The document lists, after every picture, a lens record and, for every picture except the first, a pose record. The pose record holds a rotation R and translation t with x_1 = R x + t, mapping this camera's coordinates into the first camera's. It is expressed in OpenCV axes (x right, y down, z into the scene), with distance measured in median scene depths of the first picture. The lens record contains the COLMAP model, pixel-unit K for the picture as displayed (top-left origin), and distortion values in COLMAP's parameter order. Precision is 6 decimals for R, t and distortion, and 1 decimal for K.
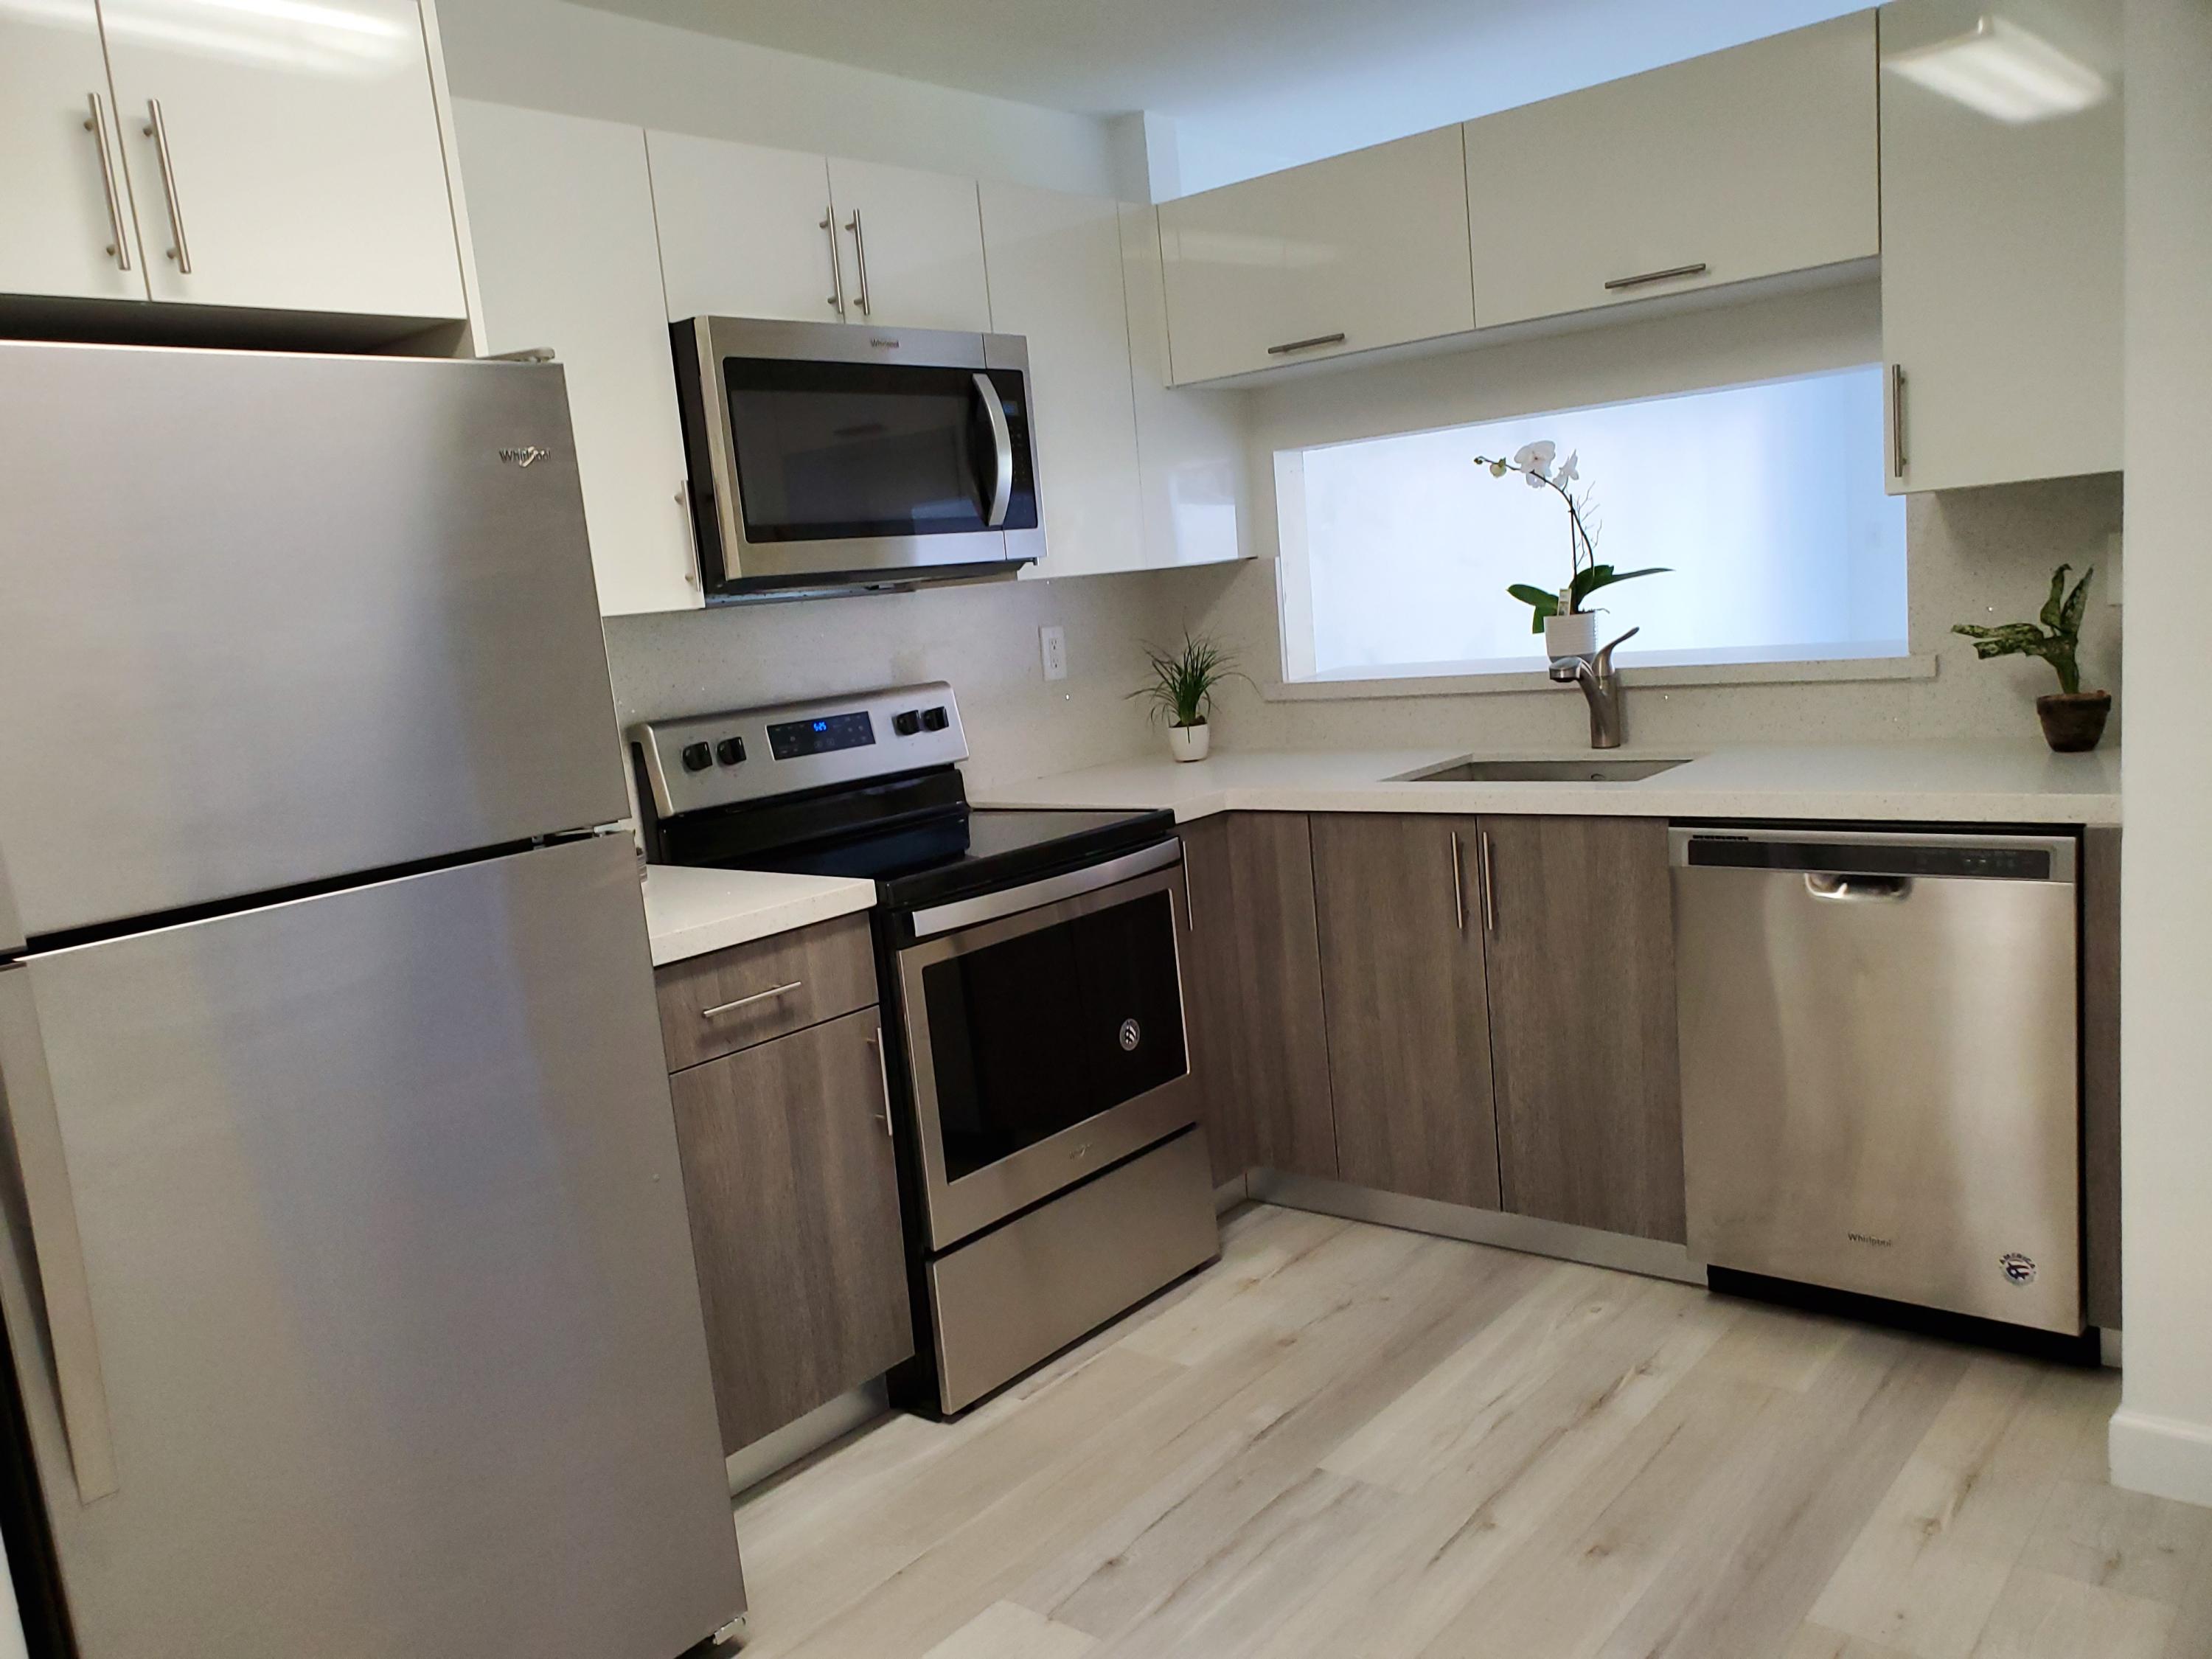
lens RADIAL K [[1736.6, 0, 1092.0], [0, 1736.6, 876.5], [0, 0, 1]] dist [0.029699, -0.020704]
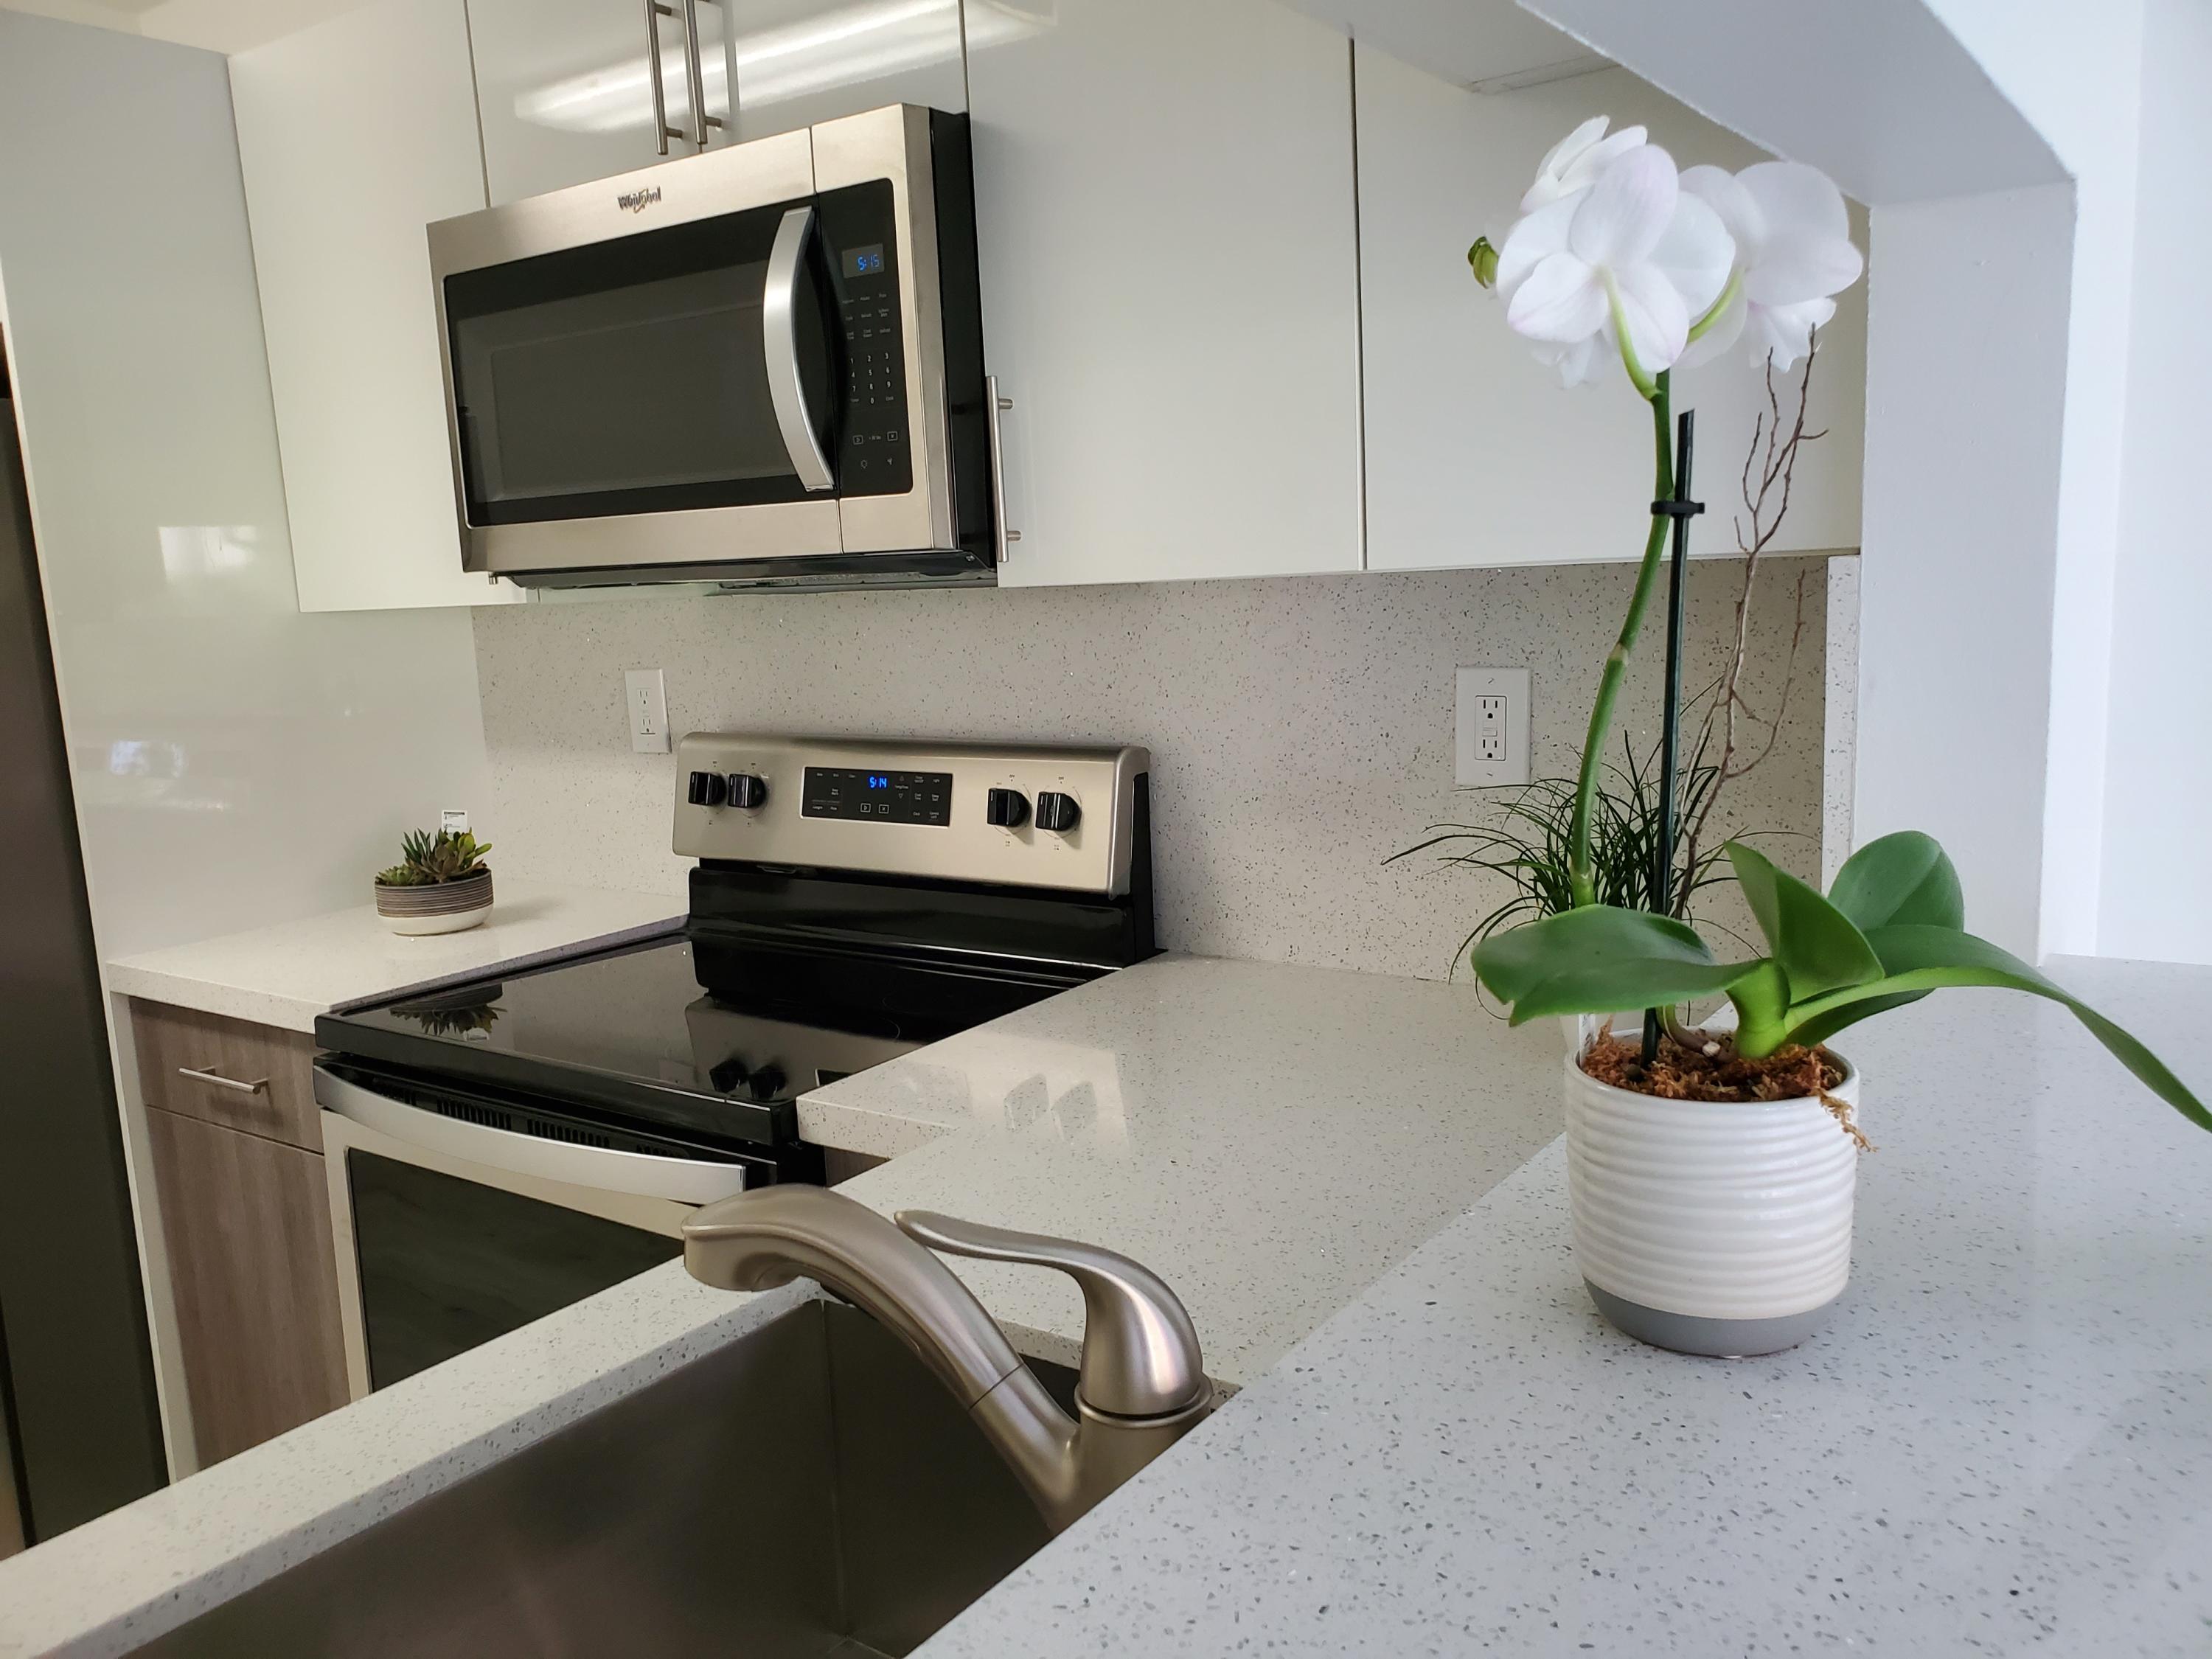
lens RADIAL K [[1736.6, 0, 1098.3], [0, 1736.6, 844.8], [0, 0, 1]] dist [0.029699, -0.020704]
pose [[0.091396, 0.246968, -0.964704, 0.508540], [-0.130377, 0.963387, 0.234279, -0.235707], [0.987243, 0.104363, 0.120249, 1.035786]]
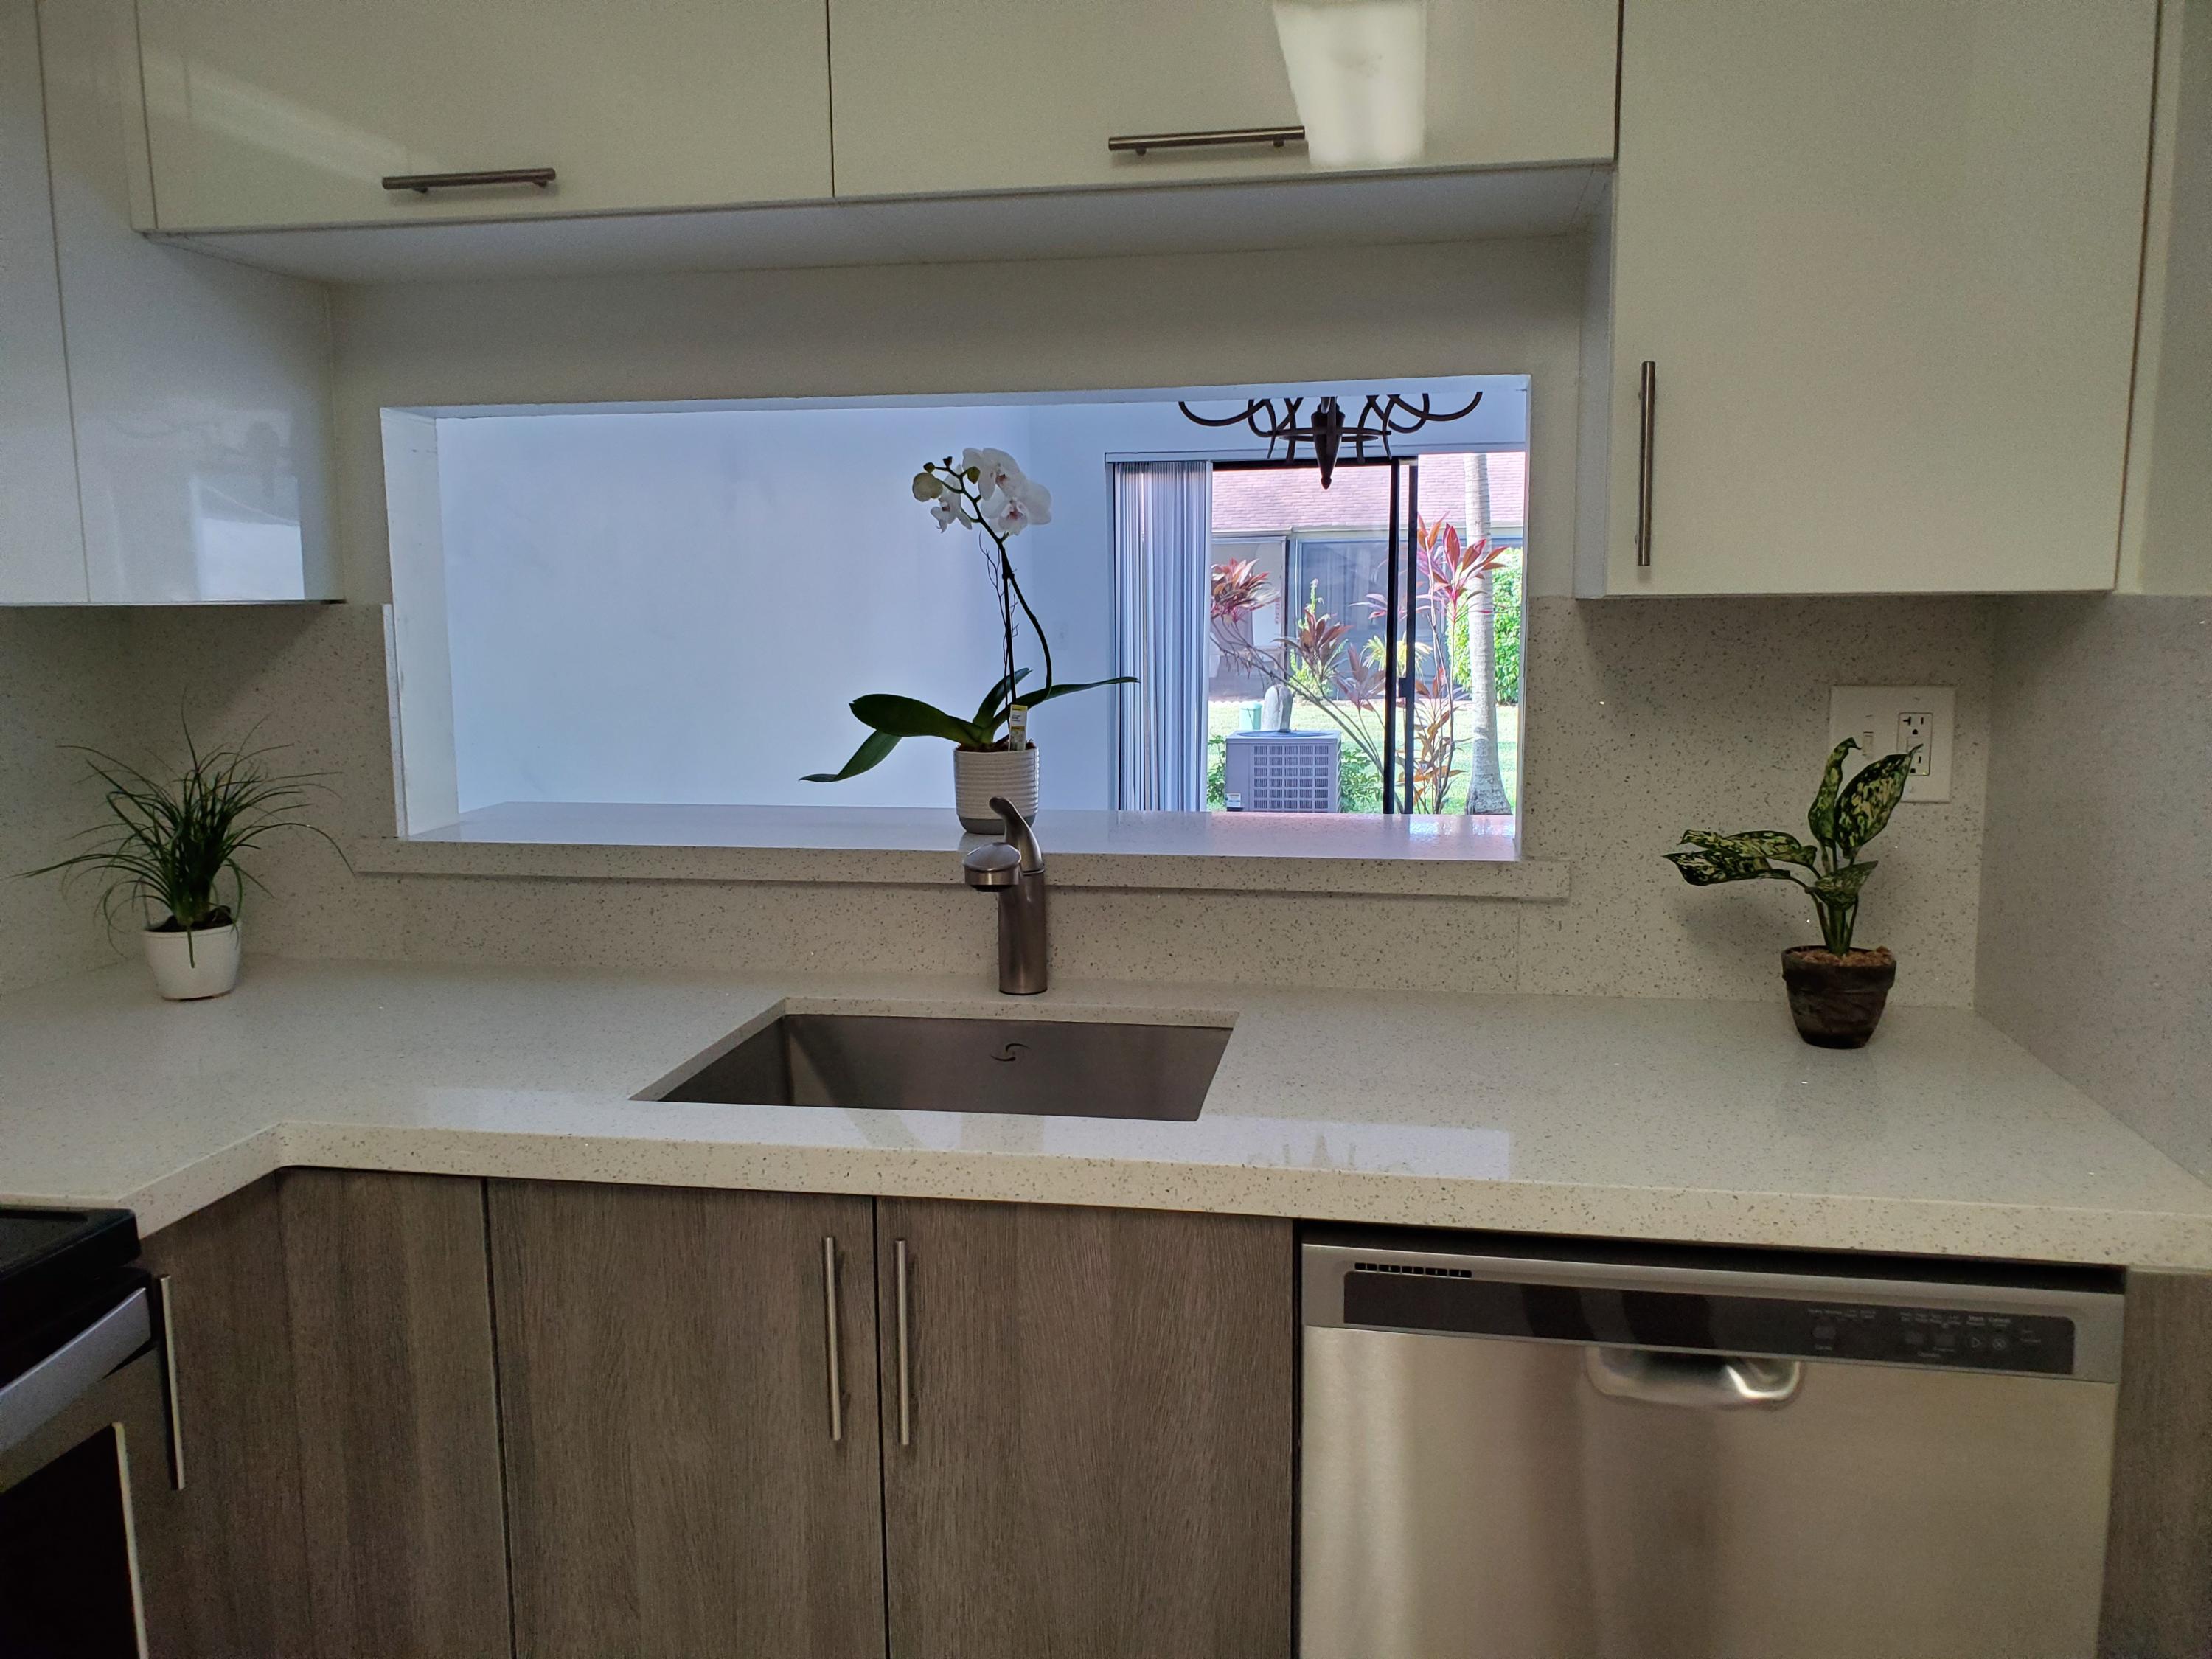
lens RADIAL K [[1736.6, 0, 1101.6], [0, 1736.6, 838.9], [0, 0, 1]] dist [0.029699, -0.020704]
pose [[0.864138, 0.013845, 0.503065, 0.035436], [0.013041, 0.998670, -0.049886, -0.103571], [-0.503086, 0.049669, 0.862808, 0.541113]]
